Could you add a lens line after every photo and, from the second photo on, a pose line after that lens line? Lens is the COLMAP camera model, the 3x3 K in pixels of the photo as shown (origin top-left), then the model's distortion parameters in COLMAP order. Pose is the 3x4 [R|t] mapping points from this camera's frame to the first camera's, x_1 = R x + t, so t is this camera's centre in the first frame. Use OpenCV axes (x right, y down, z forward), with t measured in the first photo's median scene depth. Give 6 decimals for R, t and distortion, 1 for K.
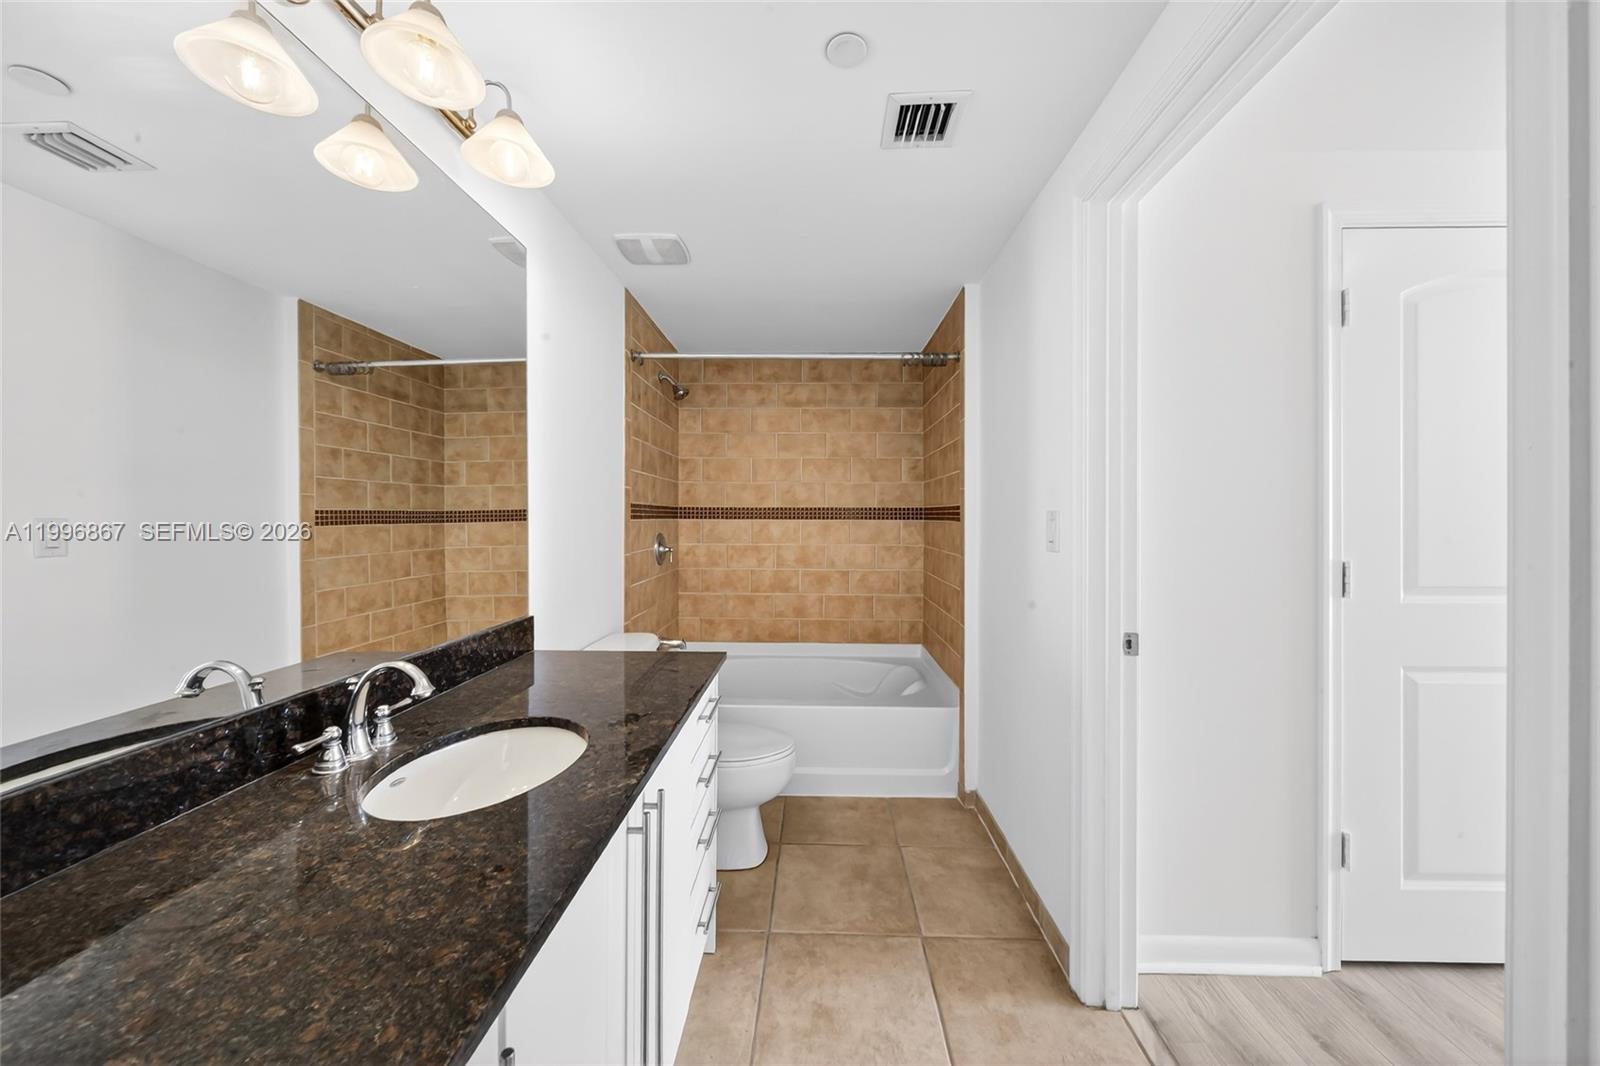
lens RADIAL K [[551.7, 0, 804.1], [0, 551.7, 533.1], [0, 0, 1]] dist [-0.006246, 0.000013]
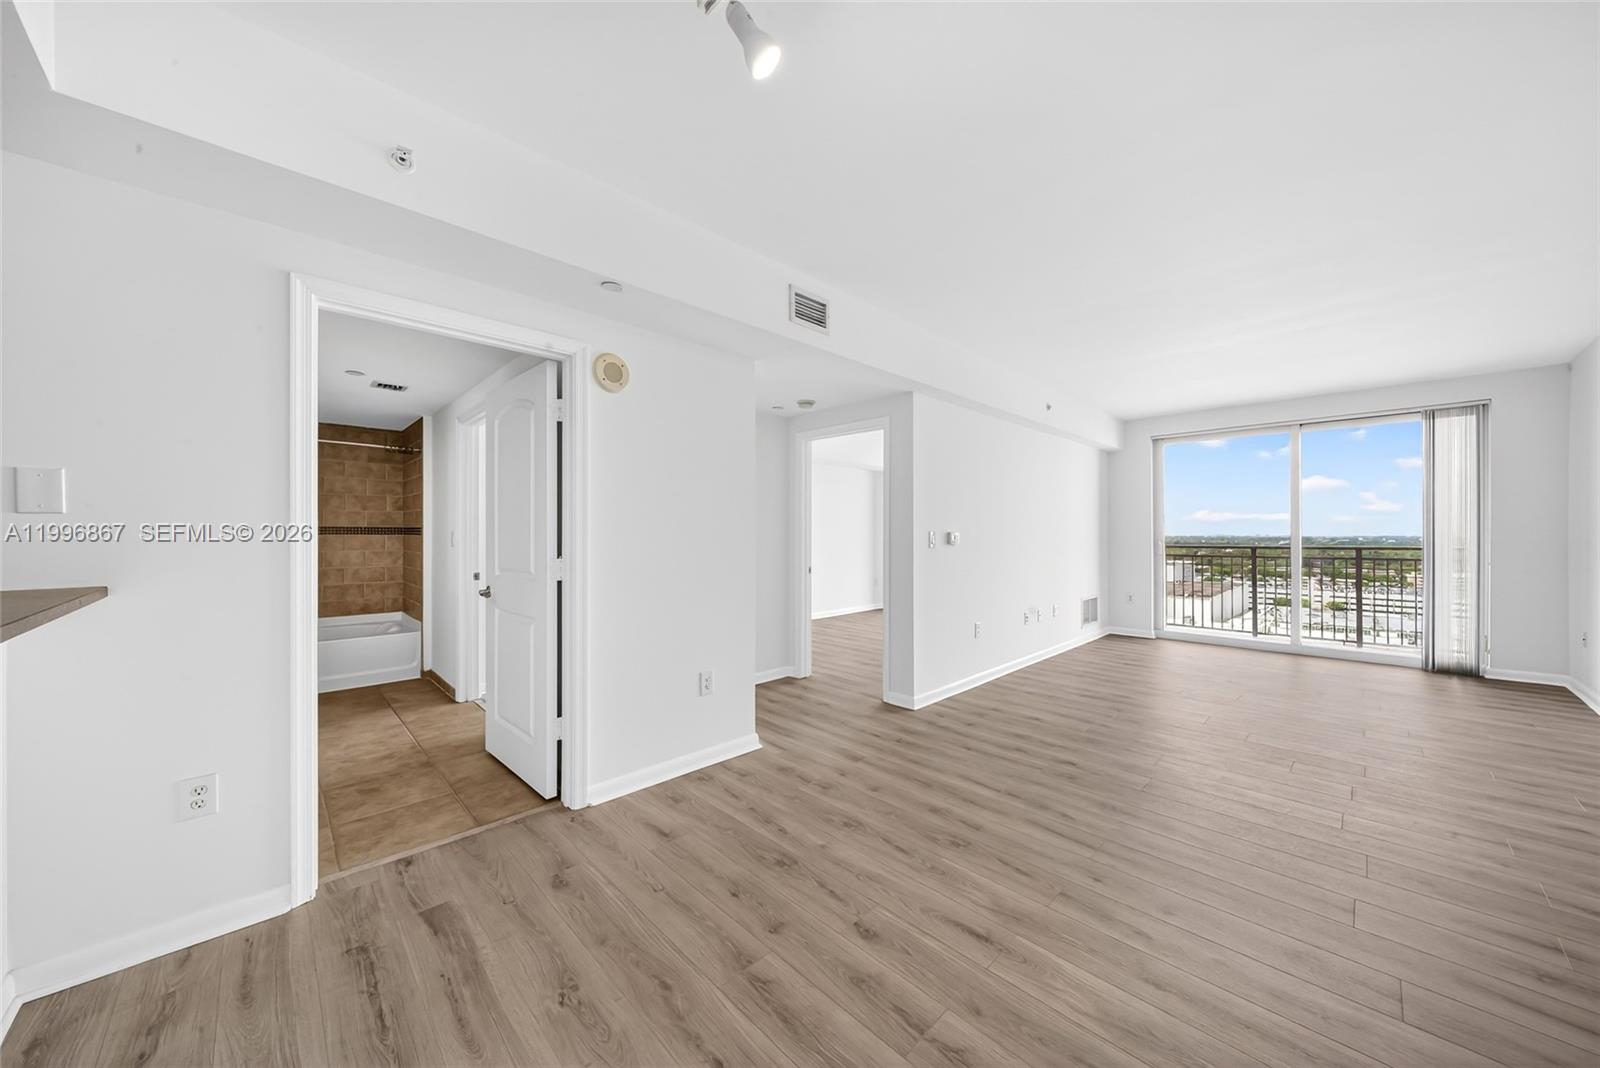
lens RADIAL K [[551.7, 0, 804.1], [0, 551.7, 534.1], [0, 0, 1]] dist [-0.006246, 0.000013]
pose [[0.692180, 0.001633, 0.721723, -0.135220], [0.013010, 0.999807, -0.014739, 0.014270], [-0.721607, 0.019592, 0.692025, -0.980382]]
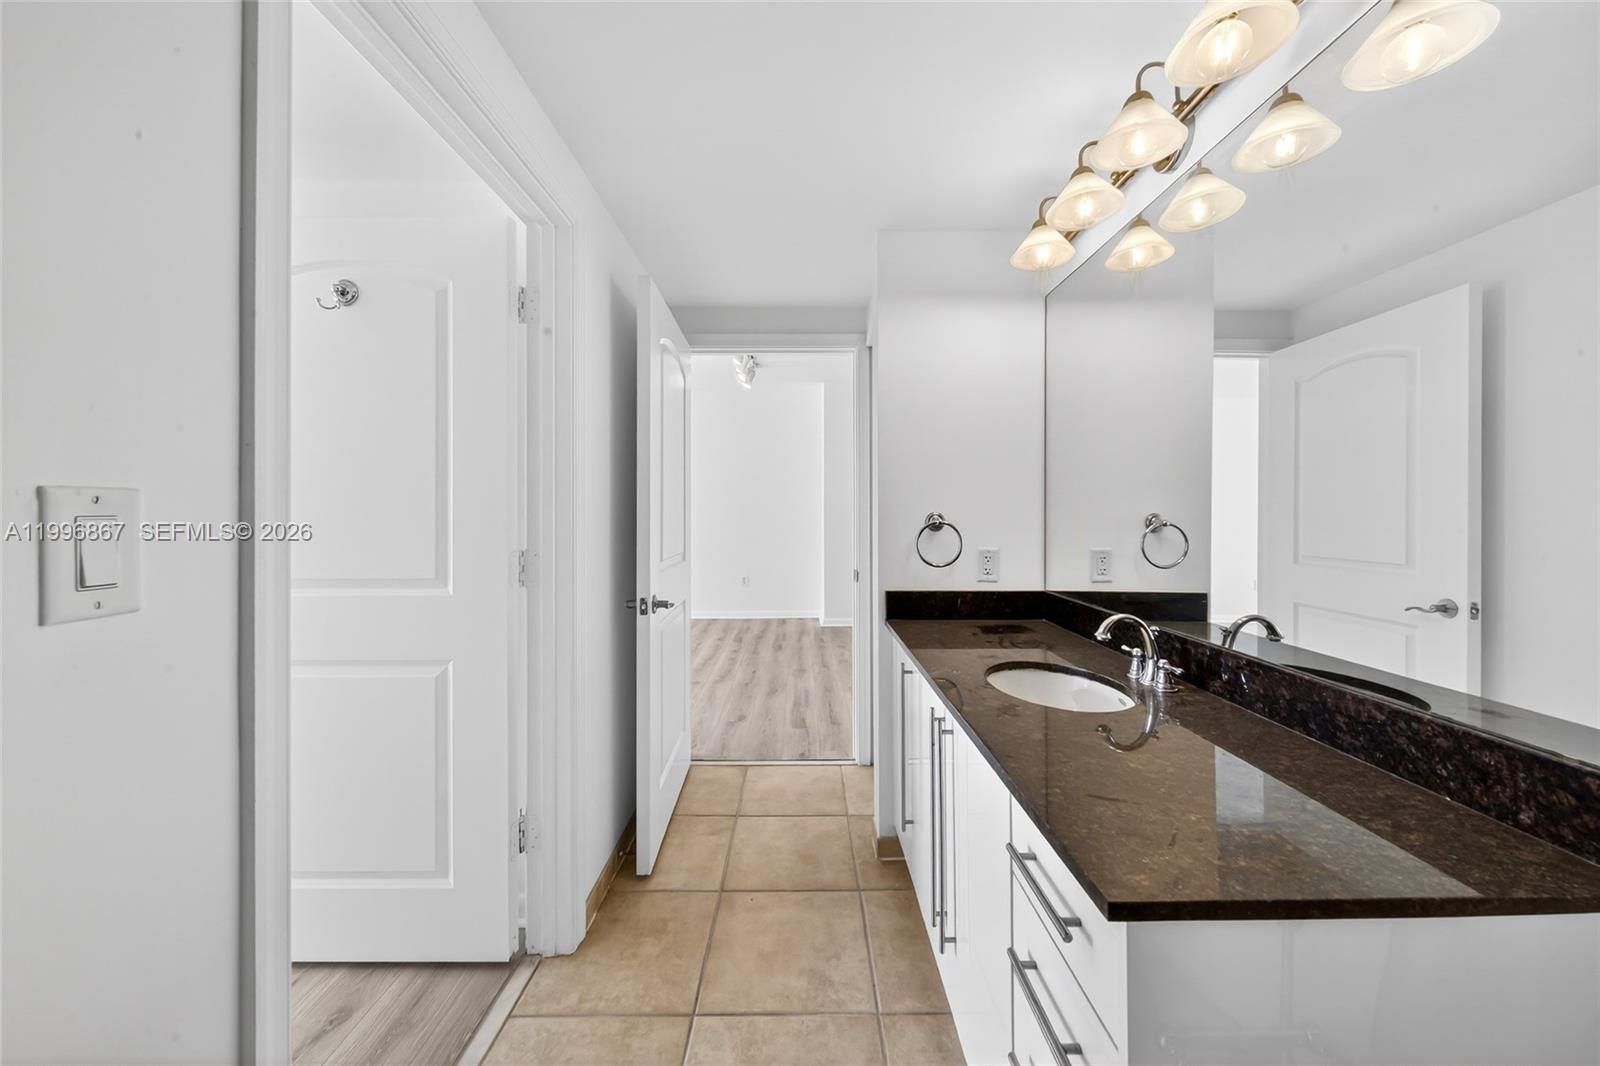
lens RADIAL K [[551.7, 0, 804.1], [0, 551.7, 533.1], [0, 0, 1]] dist [-0.006246, 0.000013]
pose [[-0.999446, 0.016563, -0.028870, 0.032650], [0.014577, 0.997599, 0.067697, -0.025524], [0.029922, 0.067238, -0.997288, 0.730539]]
